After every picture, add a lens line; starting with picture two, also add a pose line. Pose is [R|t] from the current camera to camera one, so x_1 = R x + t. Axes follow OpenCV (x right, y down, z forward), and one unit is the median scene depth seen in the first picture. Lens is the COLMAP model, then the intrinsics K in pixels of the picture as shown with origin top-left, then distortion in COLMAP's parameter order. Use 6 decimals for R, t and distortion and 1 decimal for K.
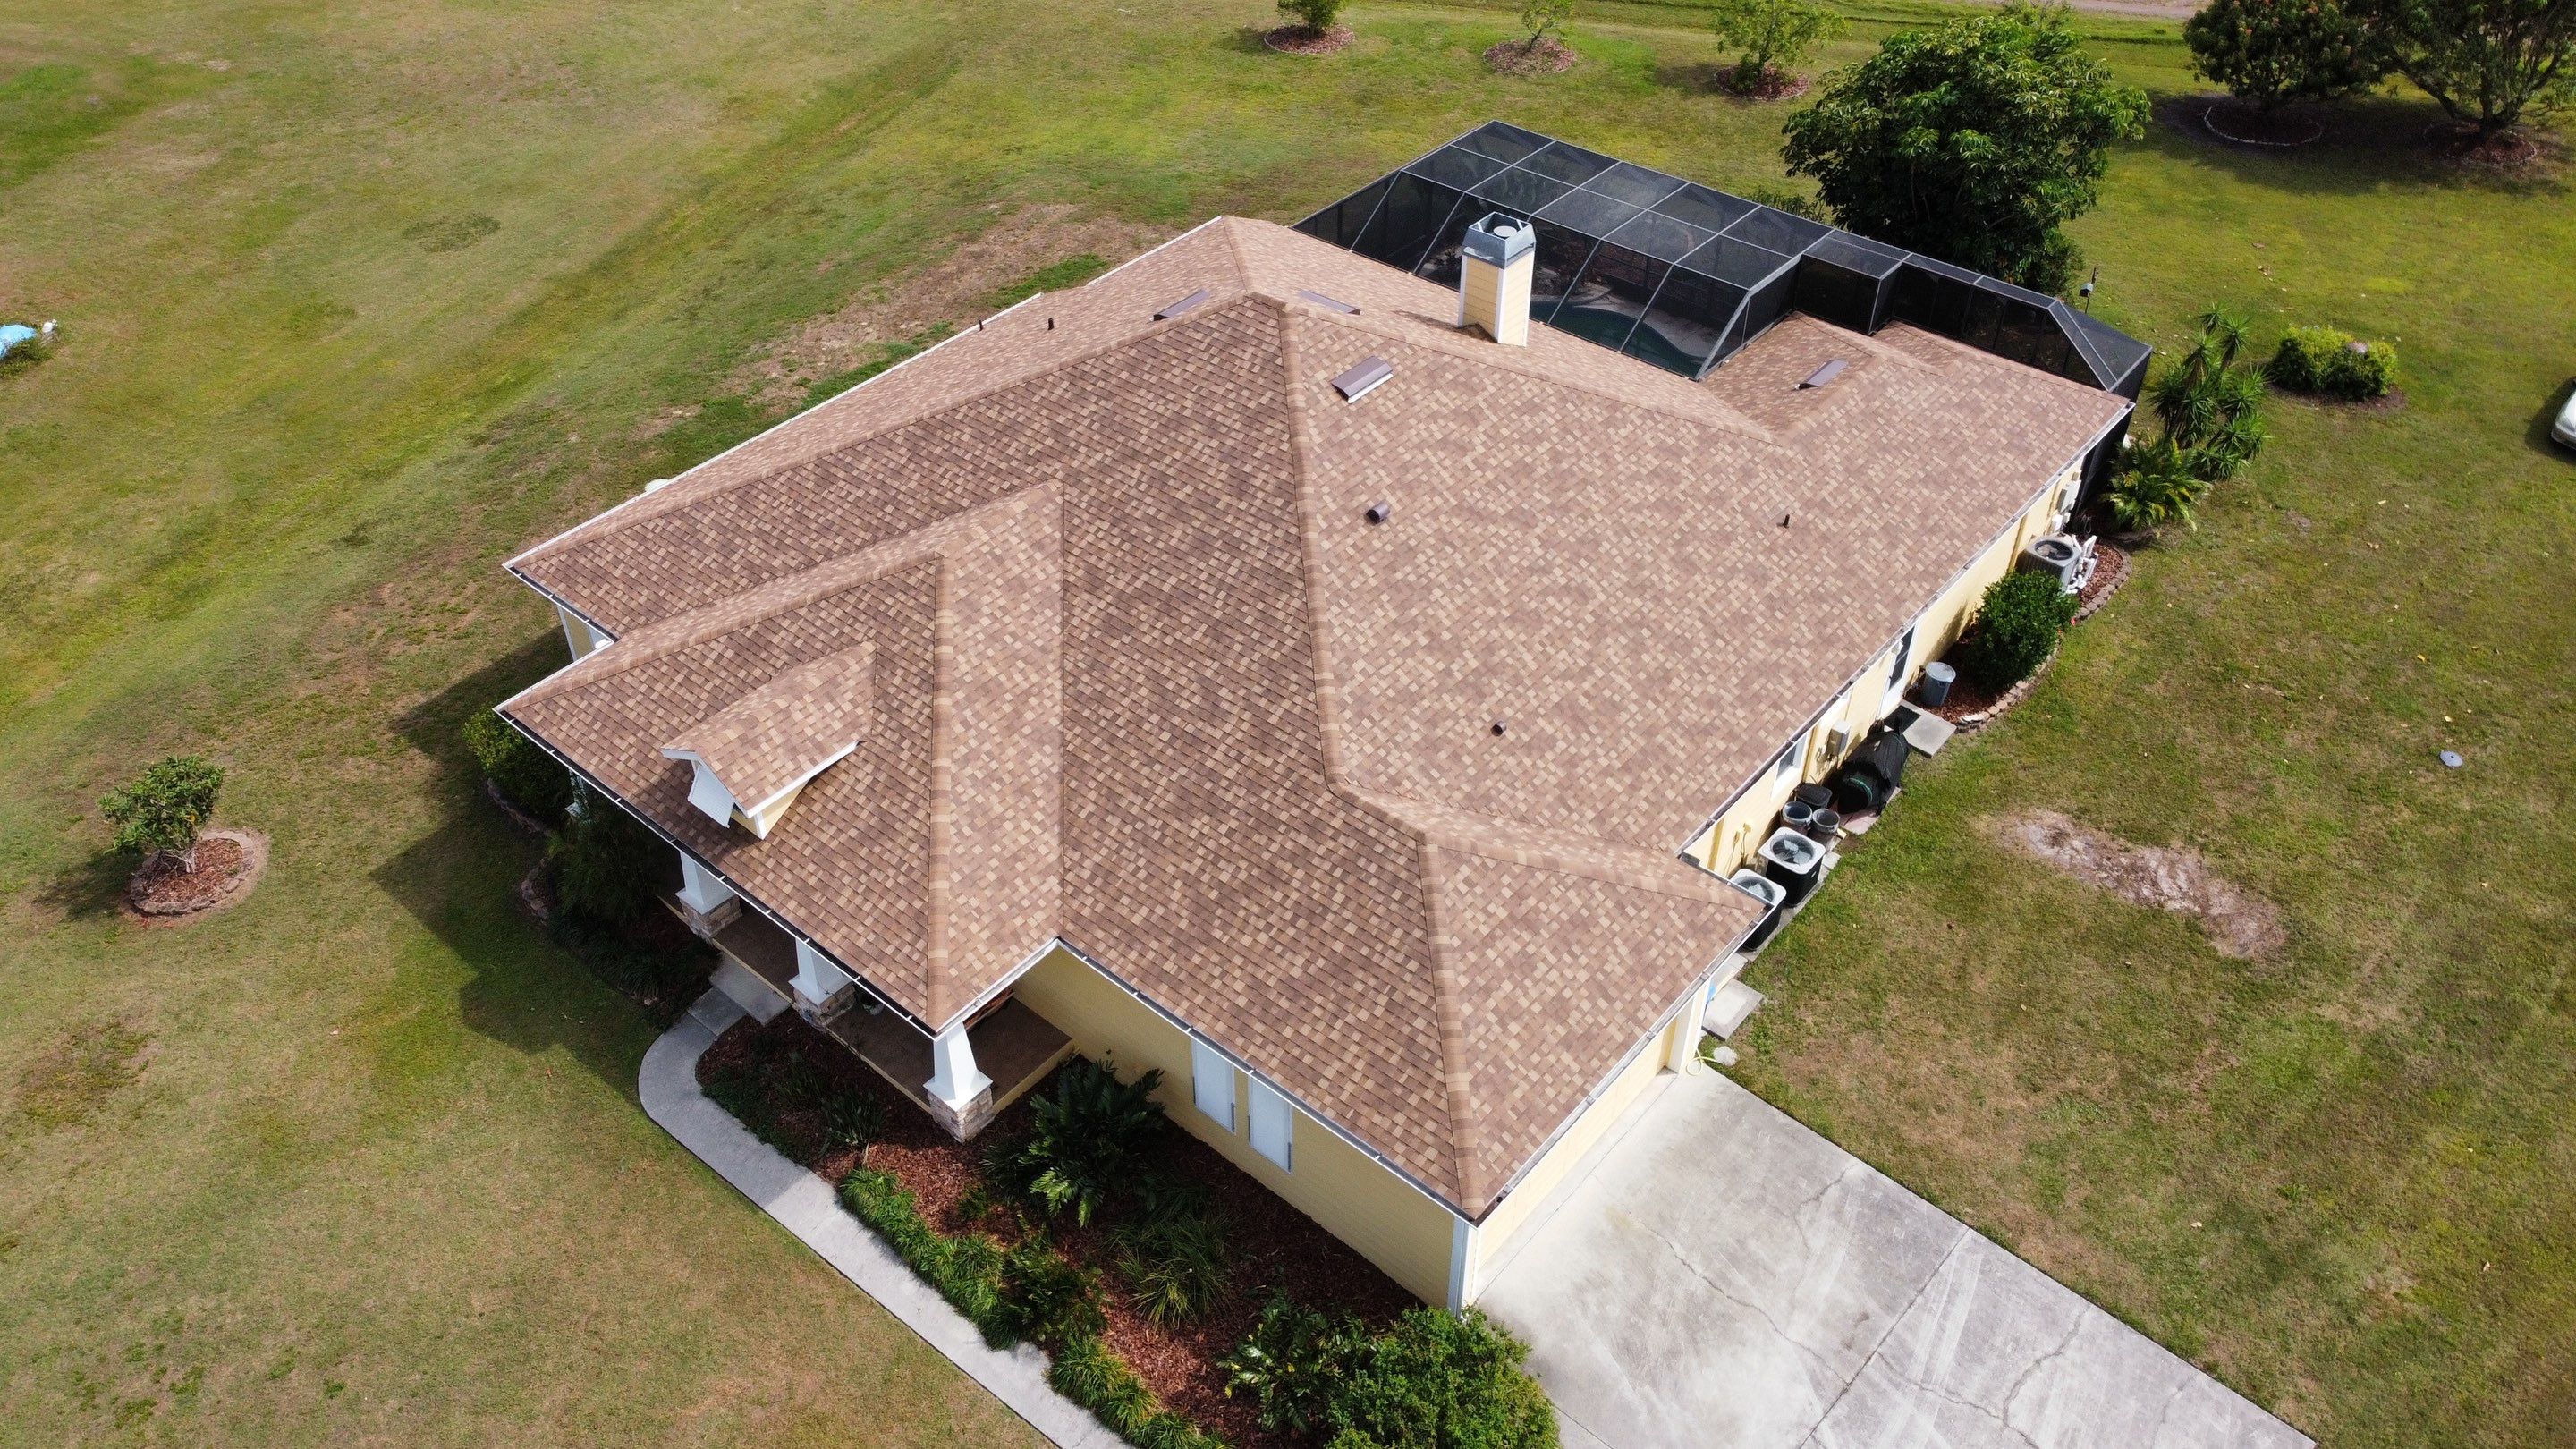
lens RADIAL K [[1966.5, 0, 1268.6], [0, 1966.5, 658.3], [0, 0, 1]] dist [0.004009, -0.003875]
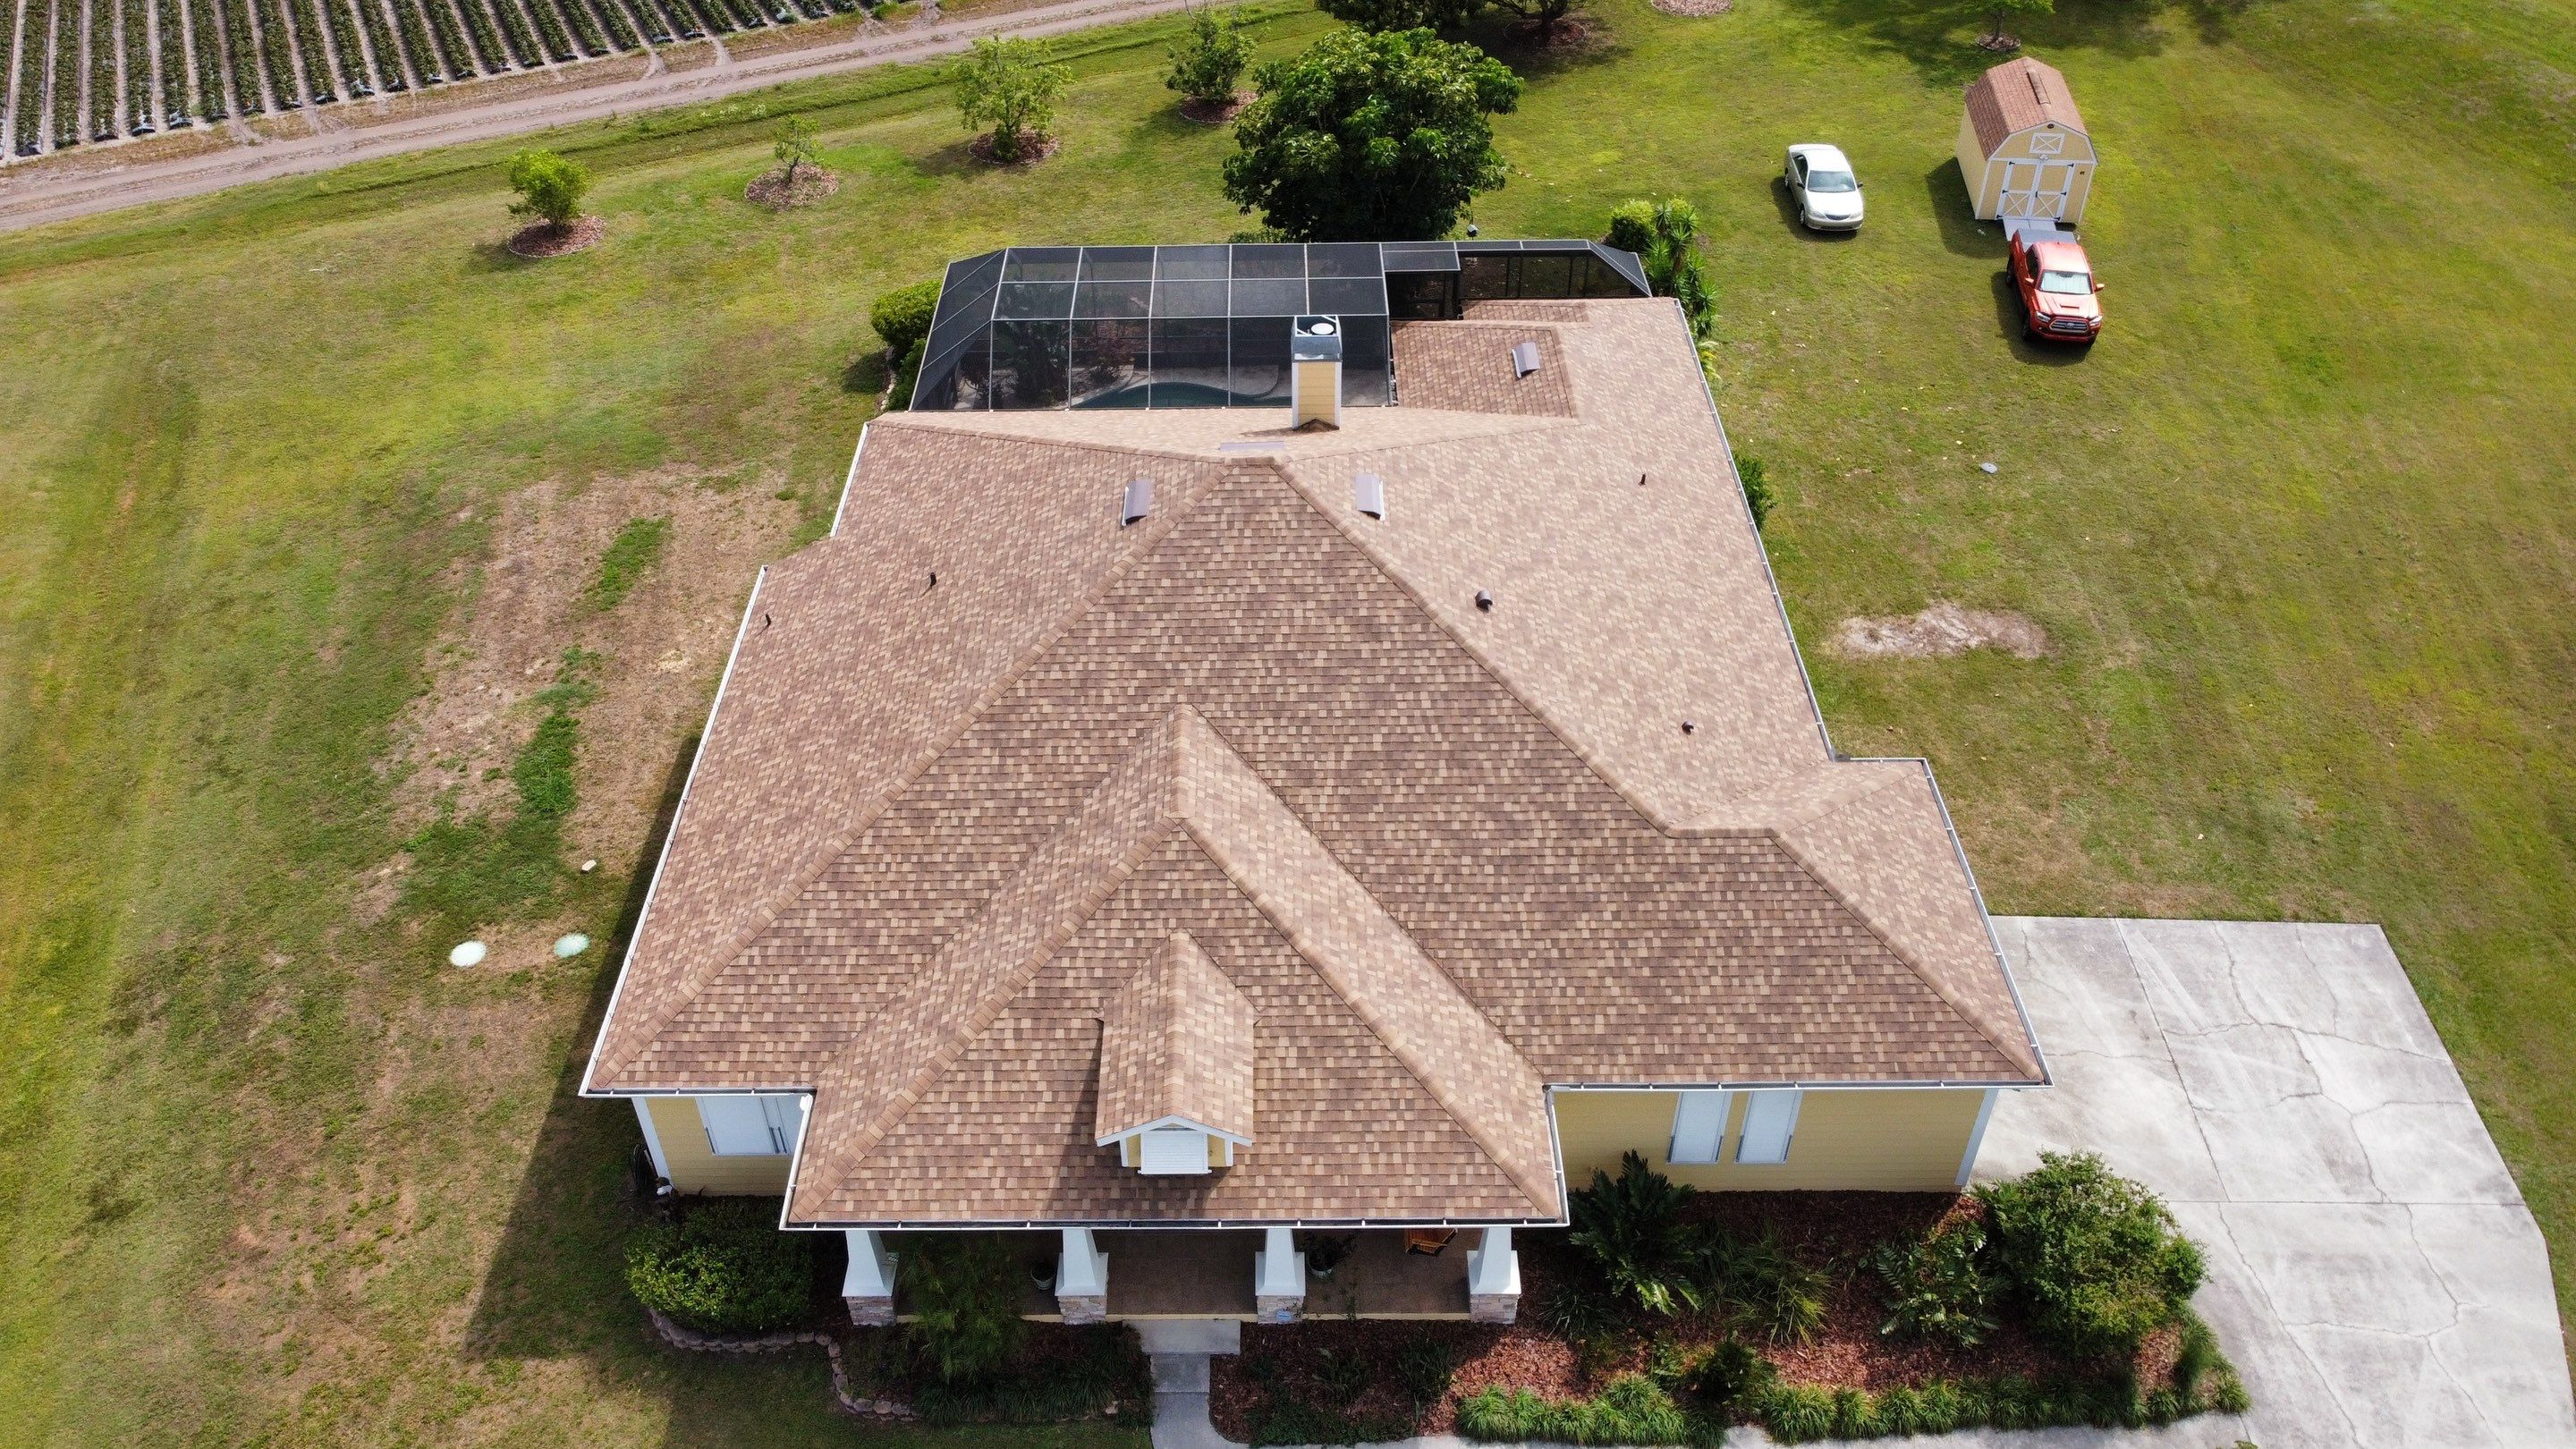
lens RADIAL K [[1942.8, 0, 1247.4], [0, 1942.8, 660.5], [0, 0, 1]] dist [0.000555, -0.000019]
pose [[0.761397, -0.405918, 0.505476, -0.594345], [0.411052, 0.905220, 0.107762, -0.212811], [-0.501309, 0.125727, 0.856085, 0.165791]]
